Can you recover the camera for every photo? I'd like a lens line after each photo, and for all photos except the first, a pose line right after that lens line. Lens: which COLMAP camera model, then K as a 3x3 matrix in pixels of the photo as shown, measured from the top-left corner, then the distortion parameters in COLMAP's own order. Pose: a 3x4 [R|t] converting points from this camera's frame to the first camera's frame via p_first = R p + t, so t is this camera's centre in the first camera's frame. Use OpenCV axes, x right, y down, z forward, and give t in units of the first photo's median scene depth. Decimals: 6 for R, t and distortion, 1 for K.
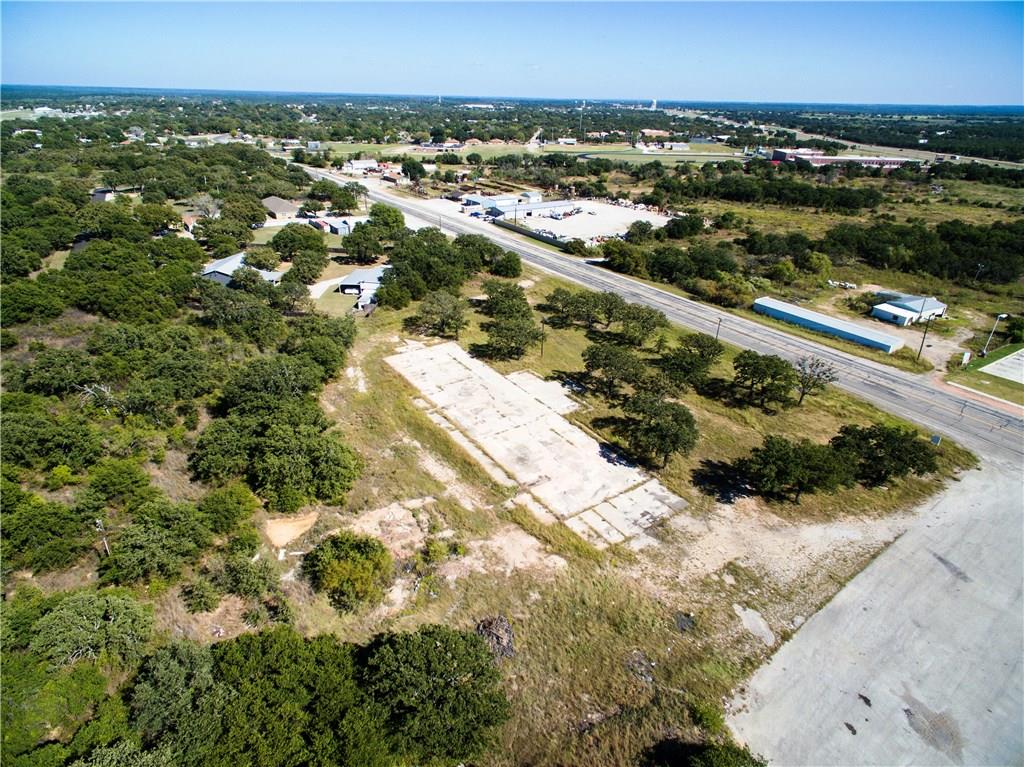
lens RADIAL K [[561.7, 0, 512.0], [0, 561.7, 383.5], [0, 0, 1]] dist [0.015326, -0.000423]
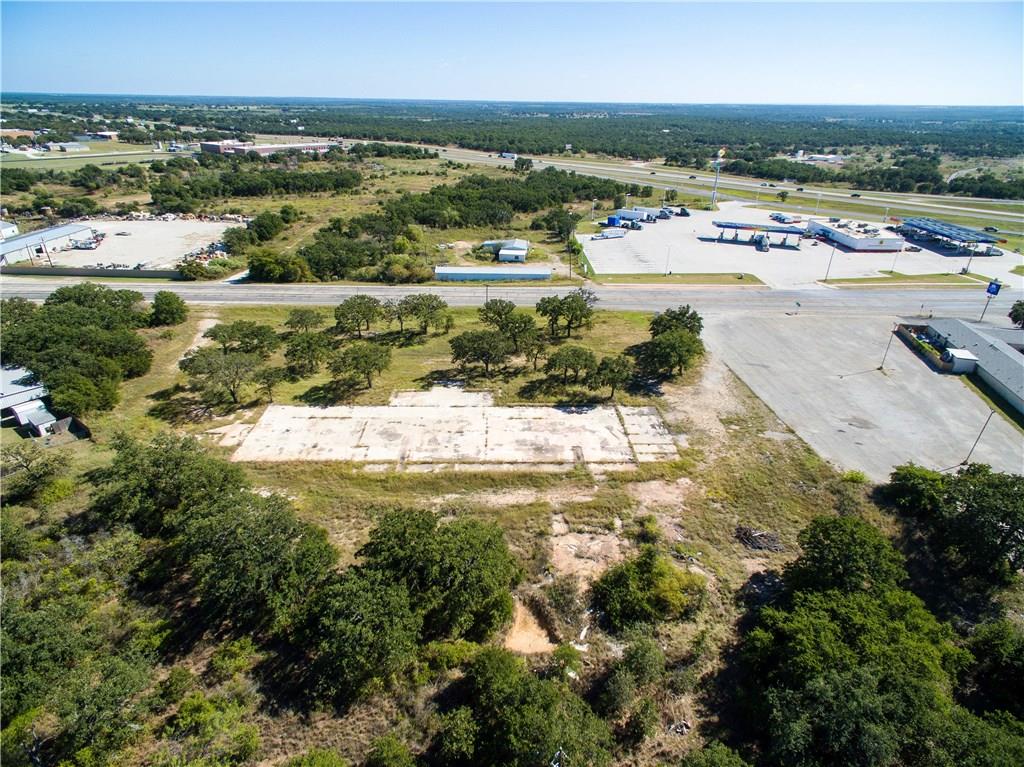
lens RADIAL K [[561.7, 0, 512.0], [0, 561.7, 383.5], [0, 0, 1]] dist [0.015326, -0.000423]
pose [[0.547251, -0.388773, 0.741196, -0.633376], [0.379667, 0.904527, 0.194122, -0.164540], [-0.745902, 0.175174, 0.642608, 0.327776]]
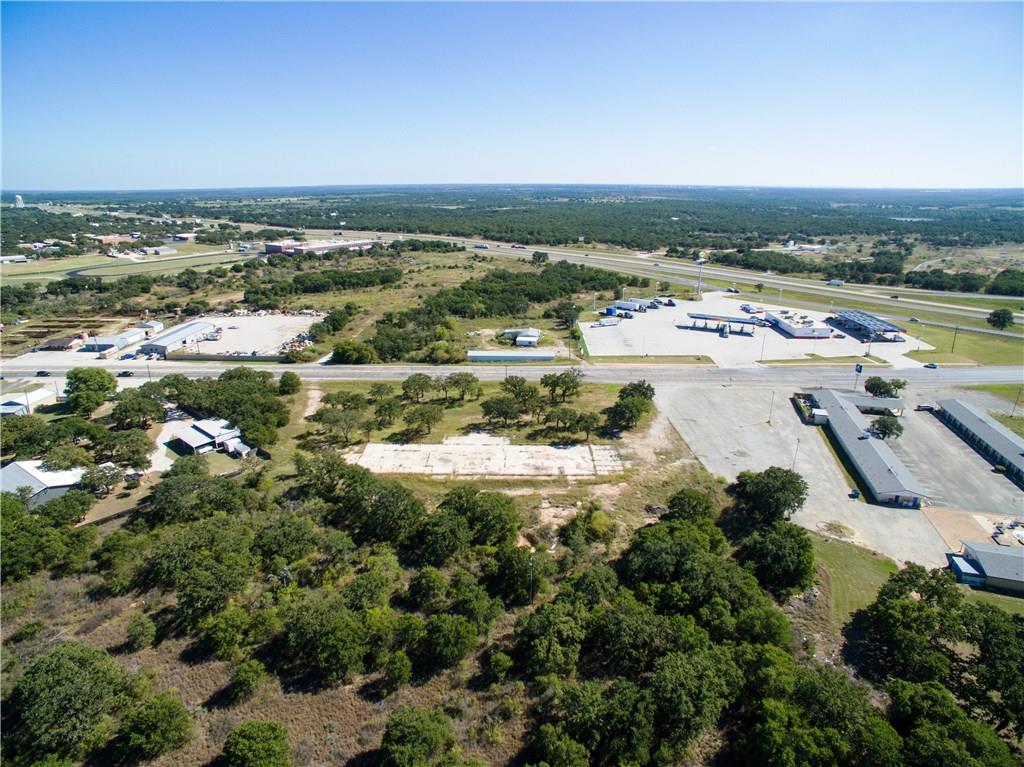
lens RADIAL K [[583.4, 0, 512.0], [0, 583.4, 383.5], [0, 0, 1]] dist [-0.108964, 0.077759]
pose [[0.576059, -0.290131, 0.764186, -1.108533], [0.384080, 0.921331, 0.060265, -0.196836], [-0.721553, 0.258792, 0.642175, -0.084211]]
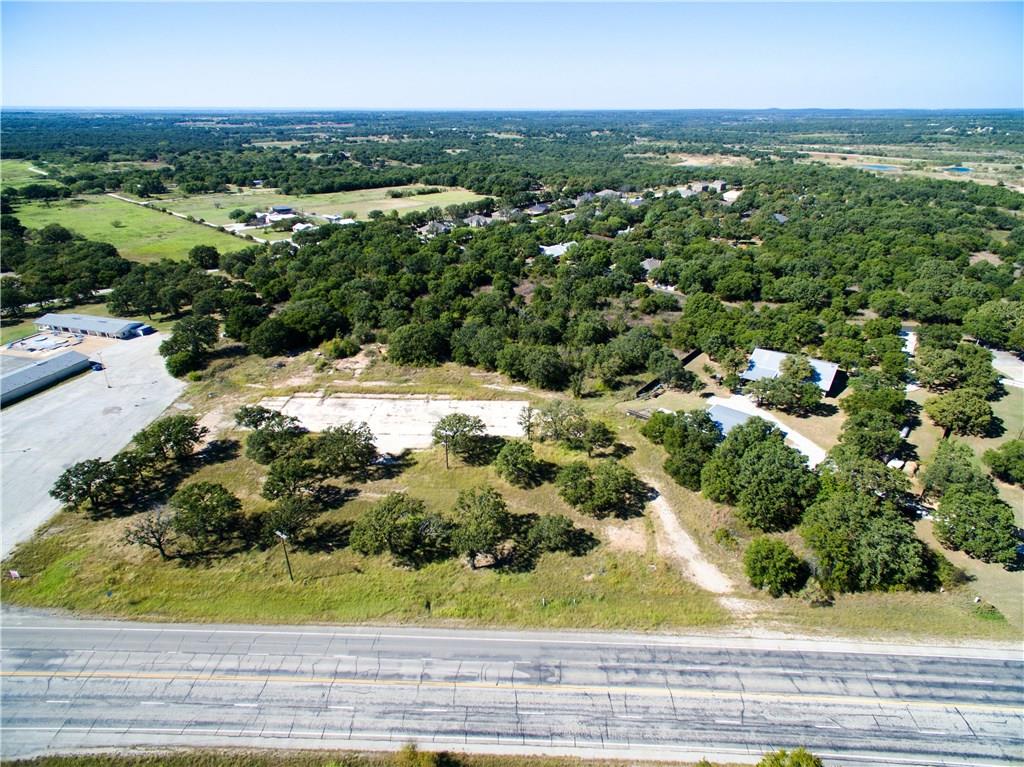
lens RADIAL K [[561.7, 0, 512.0], [0, 561.7, 383.5], [0, 0, 1]] dist [0.015326, -0.000423]
pose [[-0.590102, 0.333935, -0.735028, 0.801502], [-0.380195, 0.688222, 0.617902, -0.970830], [0.712201, 0.644079, -0.279161, 1.564819]]
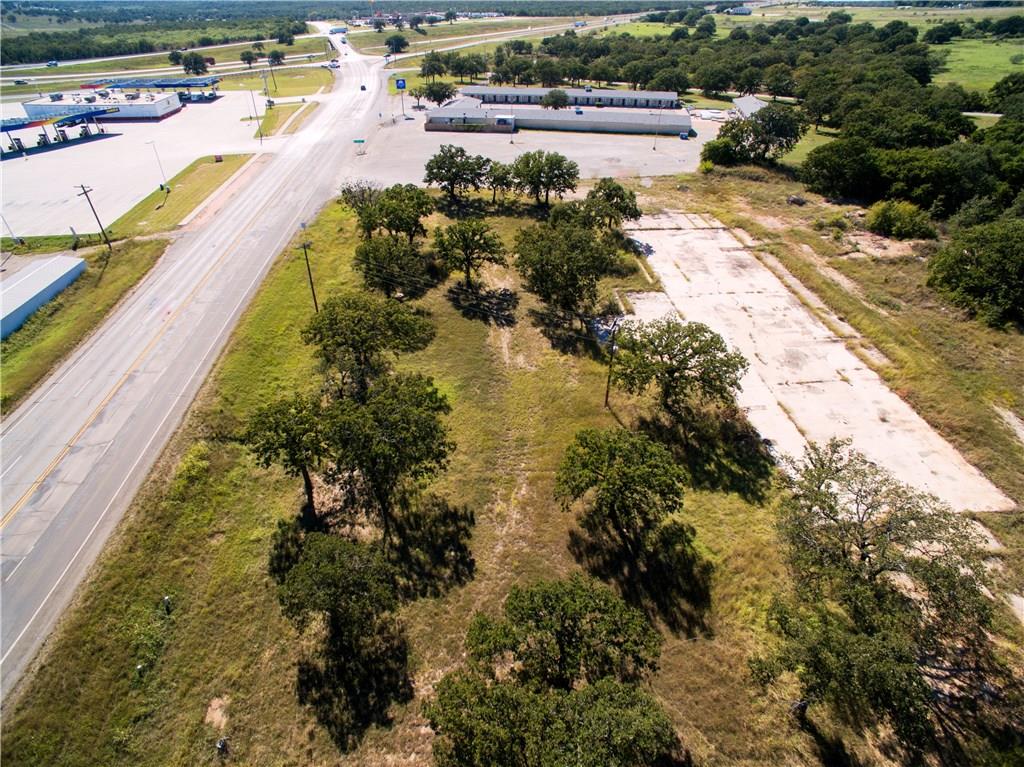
lens RADIAL K [[583.4, 0, 512.0], [0, 583.4, 383.5], [0, 0, 1]] dist [-0.108964, 0.077759]
pose [[-0.871308, -0.303951, 0.385275, -0.067356], [0.206074, 0.485897, 0.849375, -0.575921], [-0.445372, 0.819462, -0.360729, 1.483292]]
